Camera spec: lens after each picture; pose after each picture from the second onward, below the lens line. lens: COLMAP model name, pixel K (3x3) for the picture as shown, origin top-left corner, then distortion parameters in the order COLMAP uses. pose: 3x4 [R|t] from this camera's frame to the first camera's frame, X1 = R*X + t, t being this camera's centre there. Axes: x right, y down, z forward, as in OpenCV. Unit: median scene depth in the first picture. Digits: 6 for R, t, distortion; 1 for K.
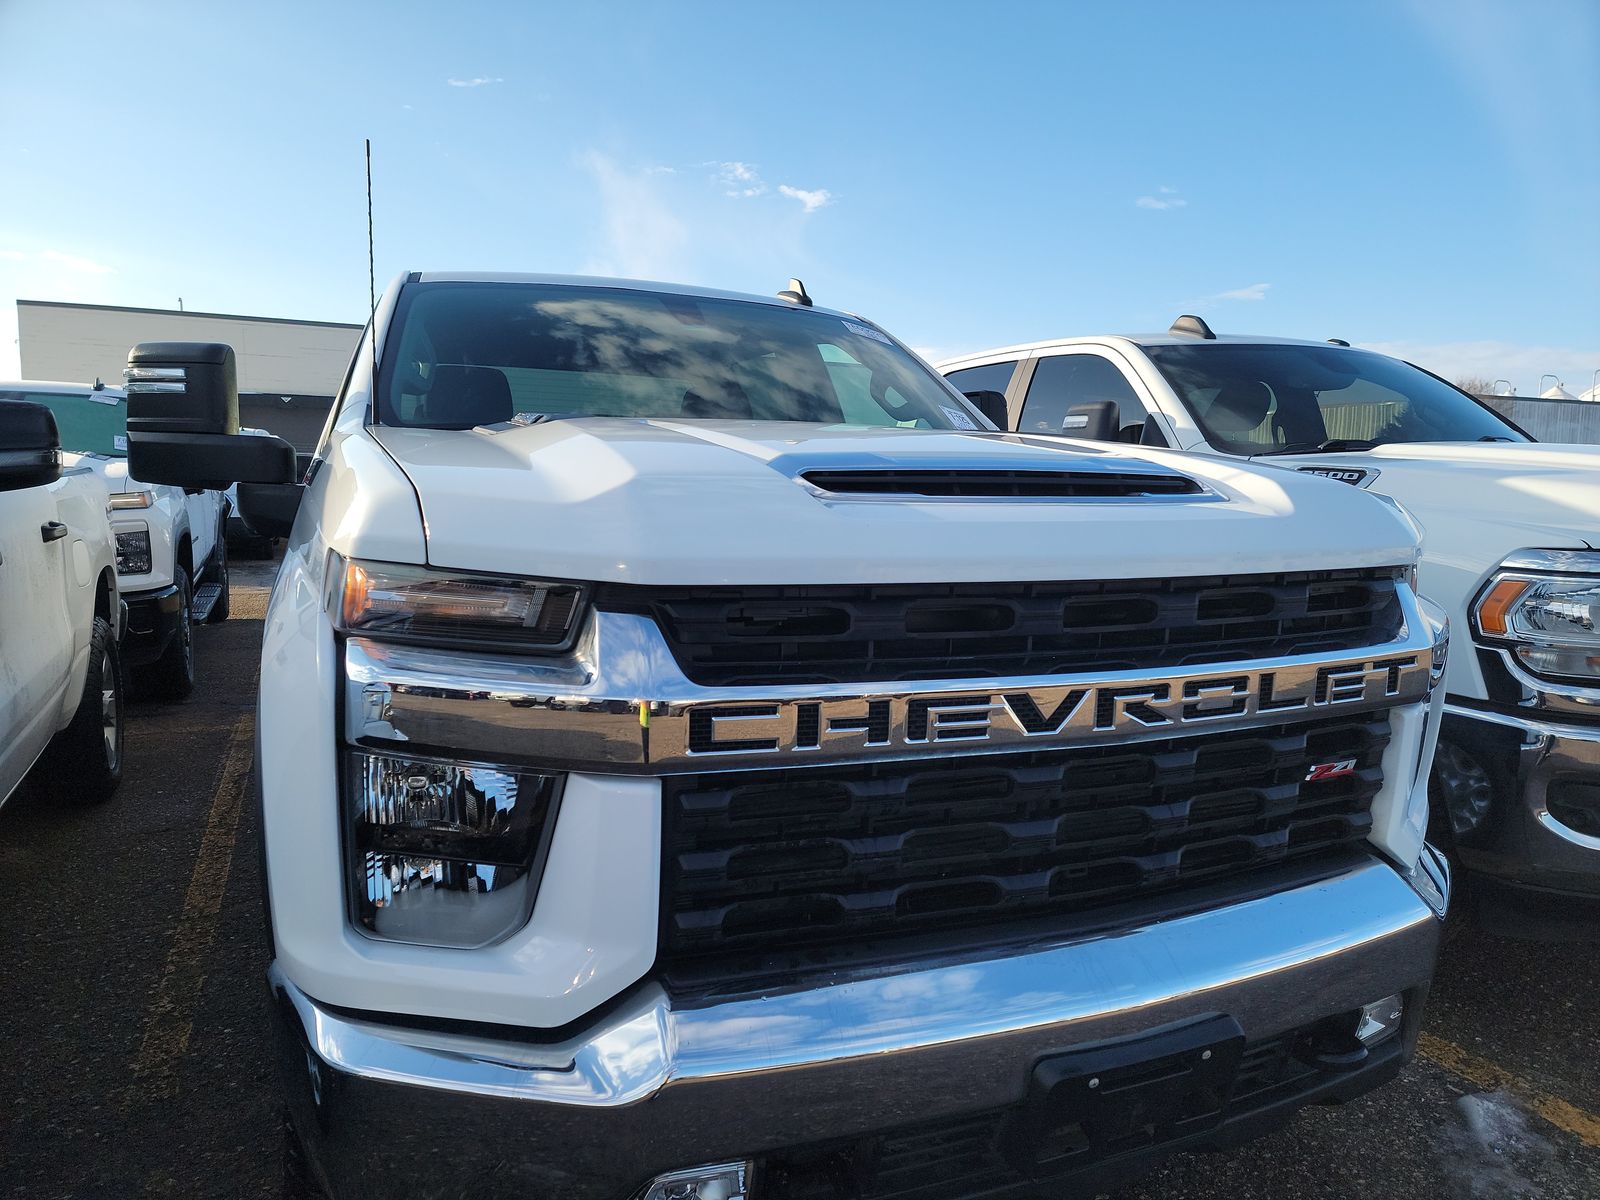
lens RADIAL K [[1125.7, 0, 805.9], [0, 1125.7, 621.4], [0, 0, 1]] dist [0.089412, -0.077708]
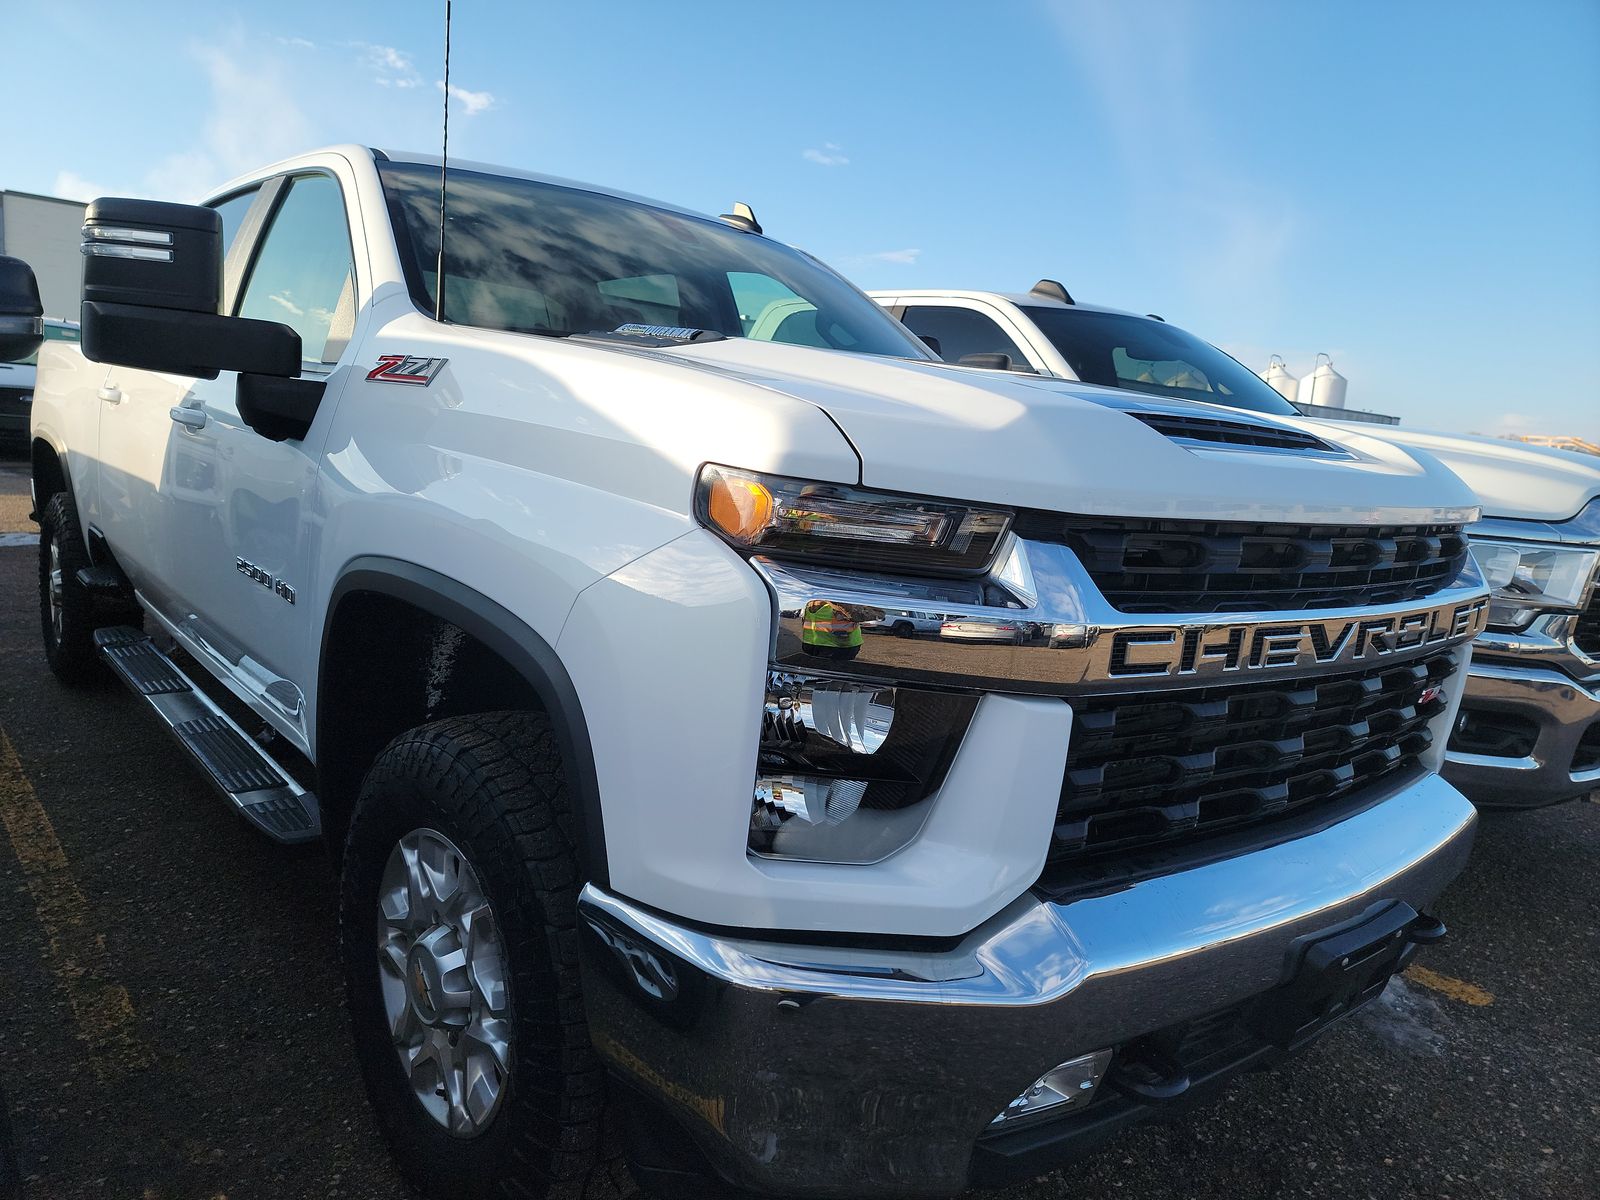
lens RADIAL K [[1125.7, 0, 805.9], [0, 1125.7, 621.4], [0, 0, 1]] dist [0.089412, -0.077708]
pose [[0.961616, 0.016477, 0.273904, -0.607612], [-0.031517, 0.998222, 0.050600, 0.019588], [-0.272583, -0.057290, 0.960425, 0.056692]]
